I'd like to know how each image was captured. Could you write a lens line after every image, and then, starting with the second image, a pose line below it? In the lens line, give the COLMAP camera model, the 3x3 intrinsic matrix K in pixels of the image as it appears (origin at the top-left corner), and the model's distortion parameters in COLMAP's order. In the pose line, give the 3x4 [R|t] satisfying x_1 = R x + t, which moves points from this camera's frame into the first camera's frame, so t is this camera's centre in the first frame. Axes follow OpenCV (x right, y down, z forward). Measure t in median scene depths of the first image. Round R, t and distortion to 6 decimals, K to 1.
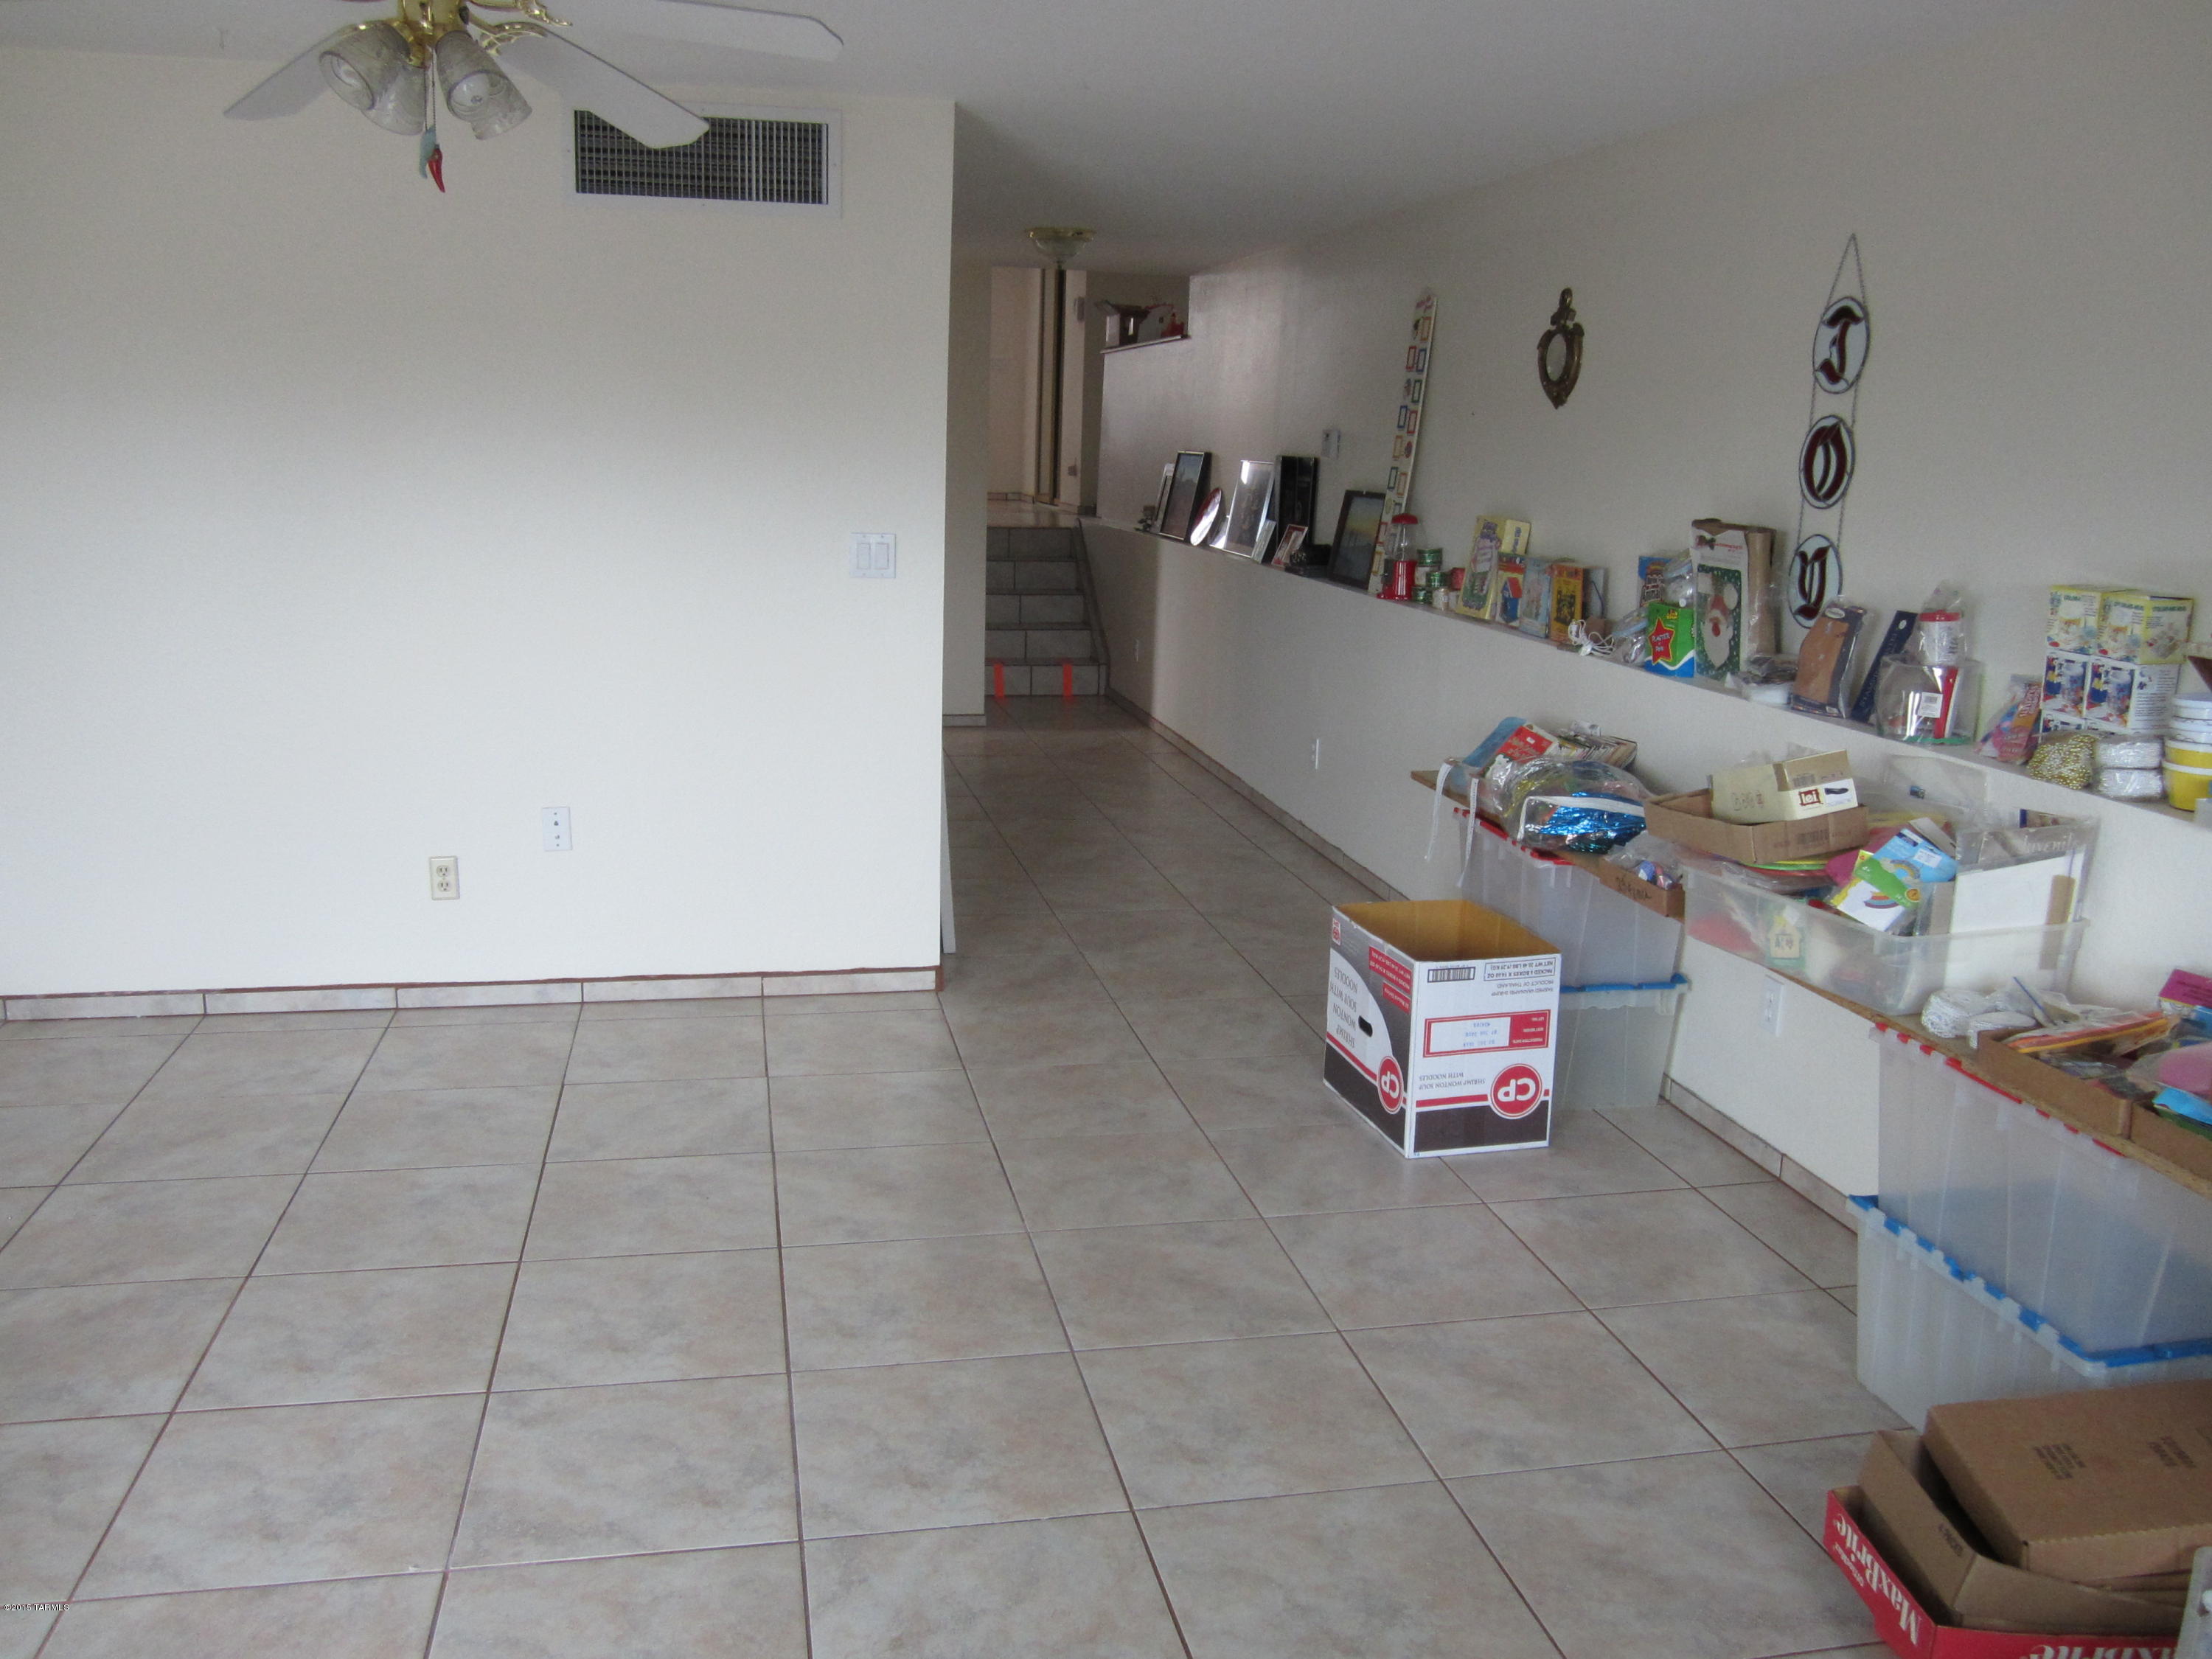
lens RADIAL K [[1819.6, 0, 1106.0], [0, 1819.6, 829.5], [0, 0, 1]] dist [-0.044601, 0.014272]
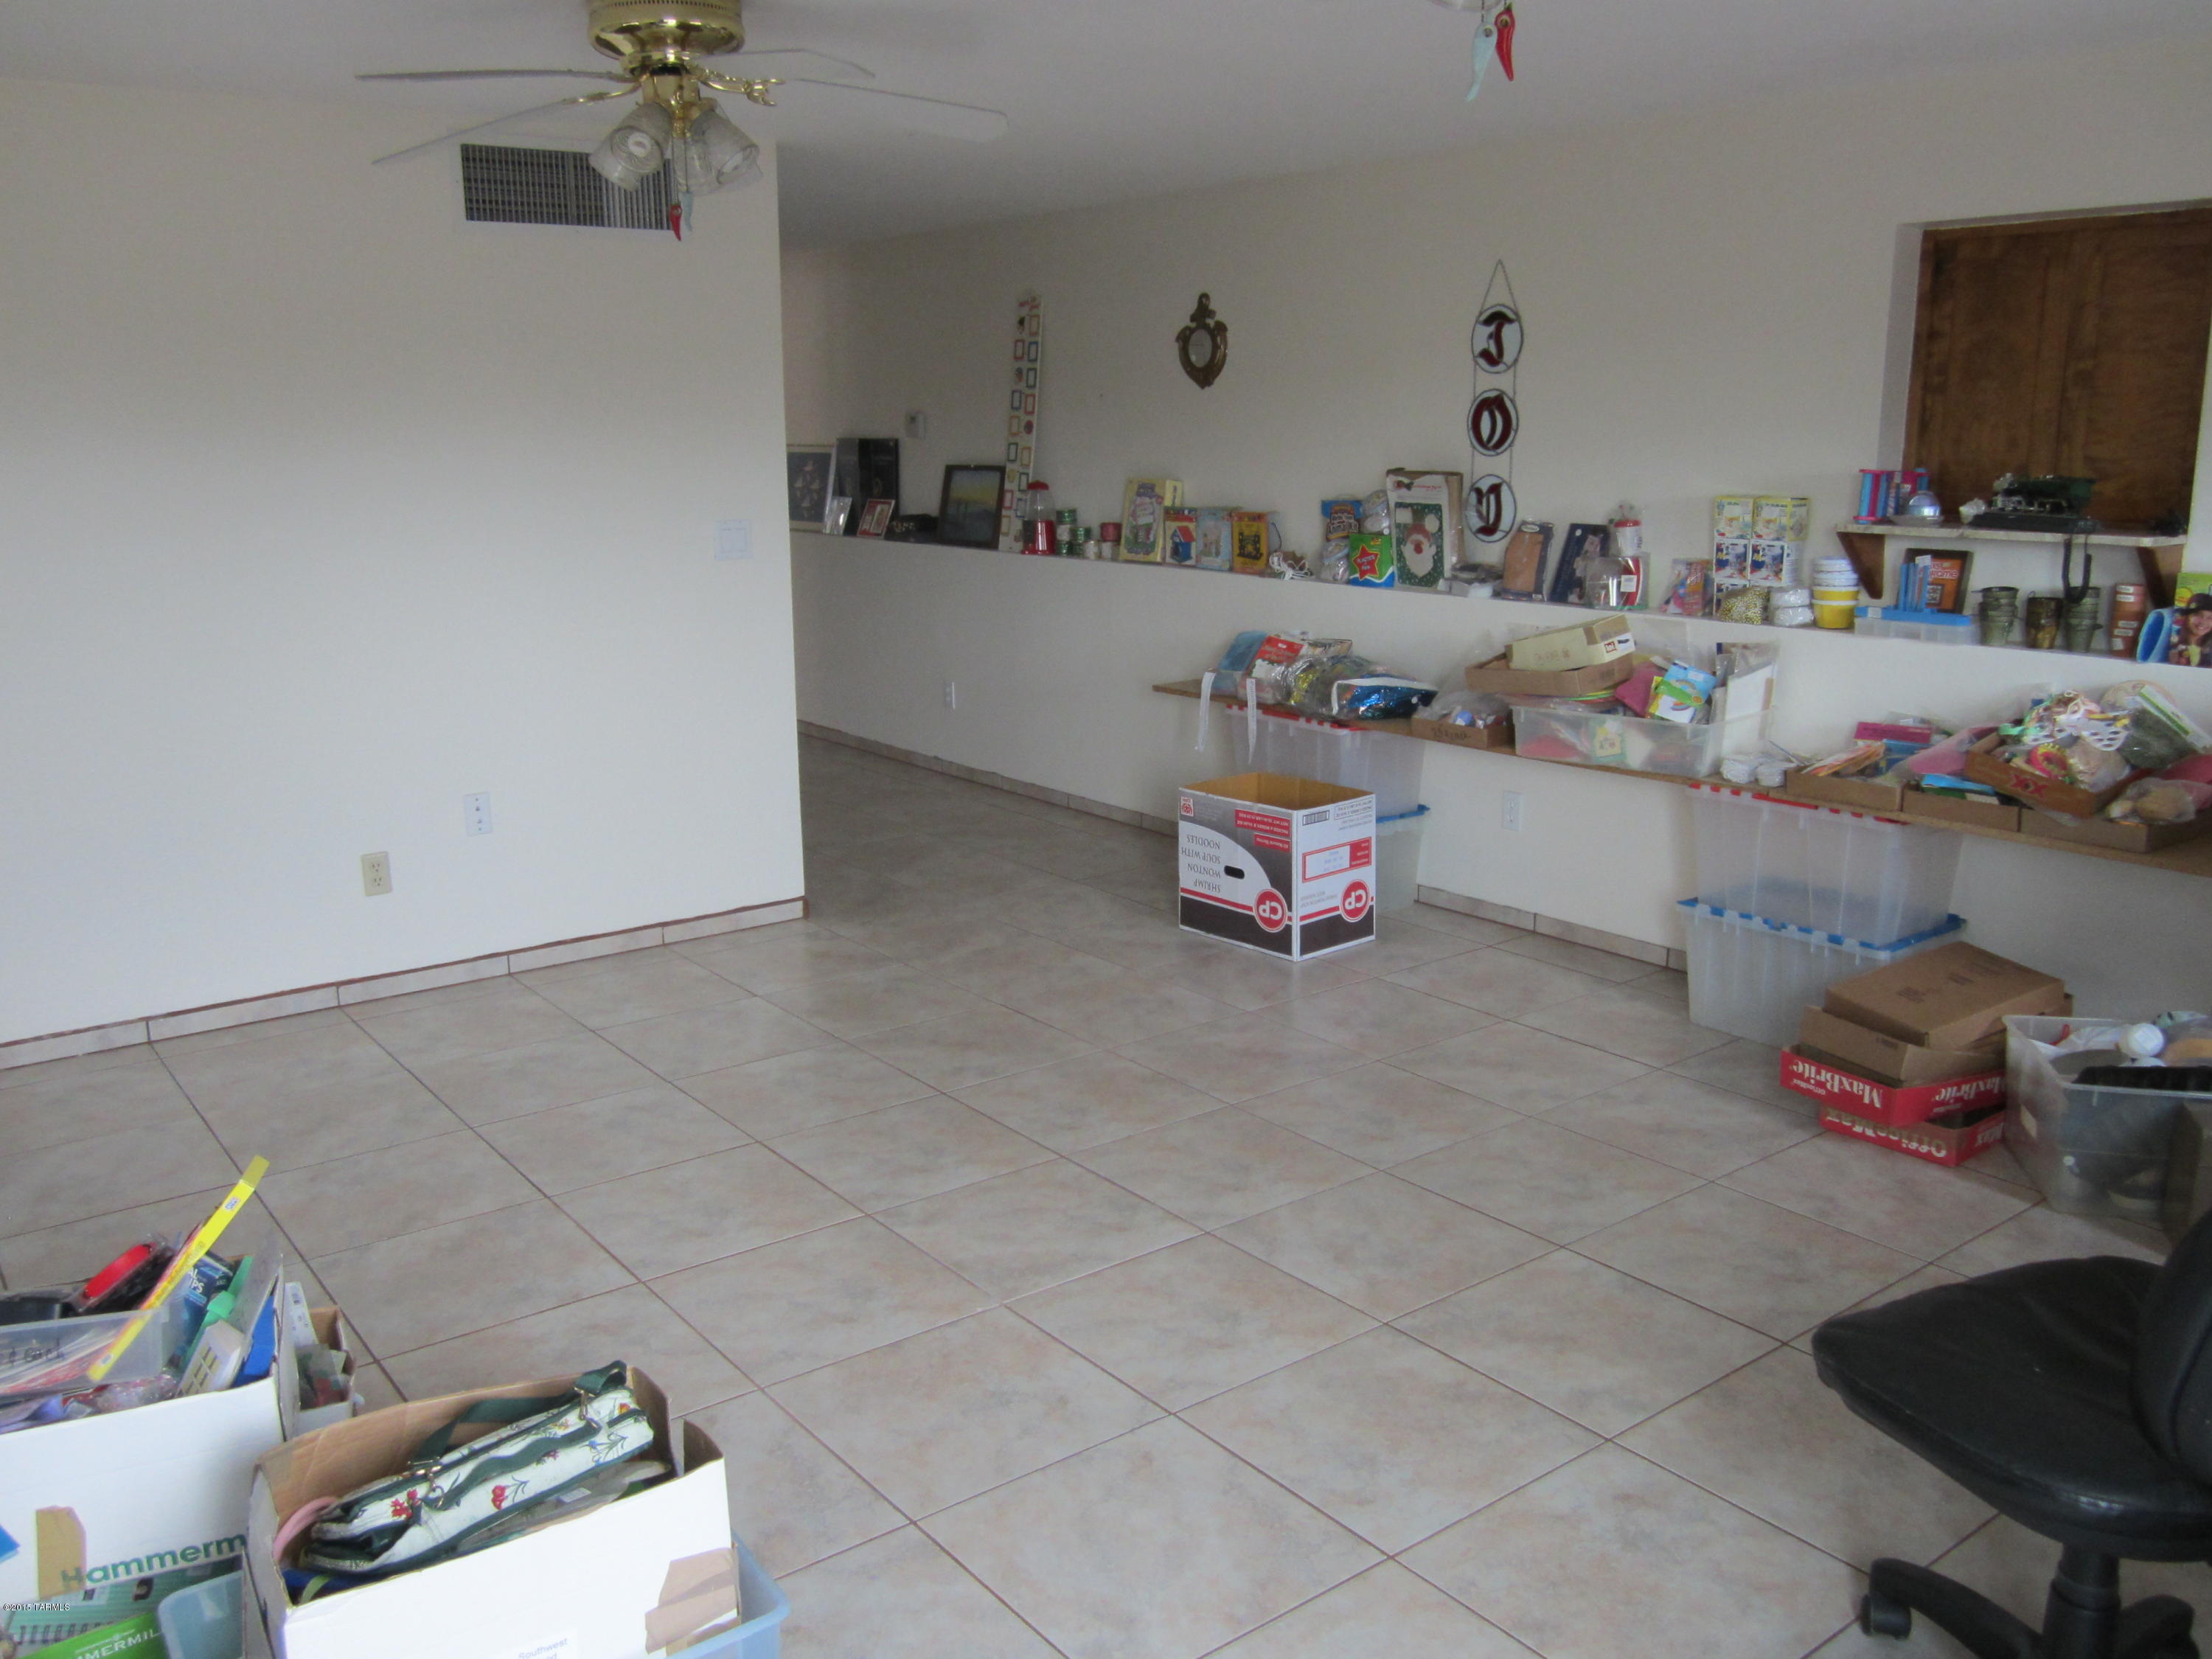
lens RADIAL K [[1819.6, 0, 1106.0], [0, 1819.6, 829.5], [0, 0, 1]] dist [-0.044601, 0.014272]
pose [[0.901832, -0.131107, 0.411716, -0.487317], [0.125978, 0.991238, 0.039705, 0.015506], [-0.413314, 0.016060, 0.910447, -0.149080]]
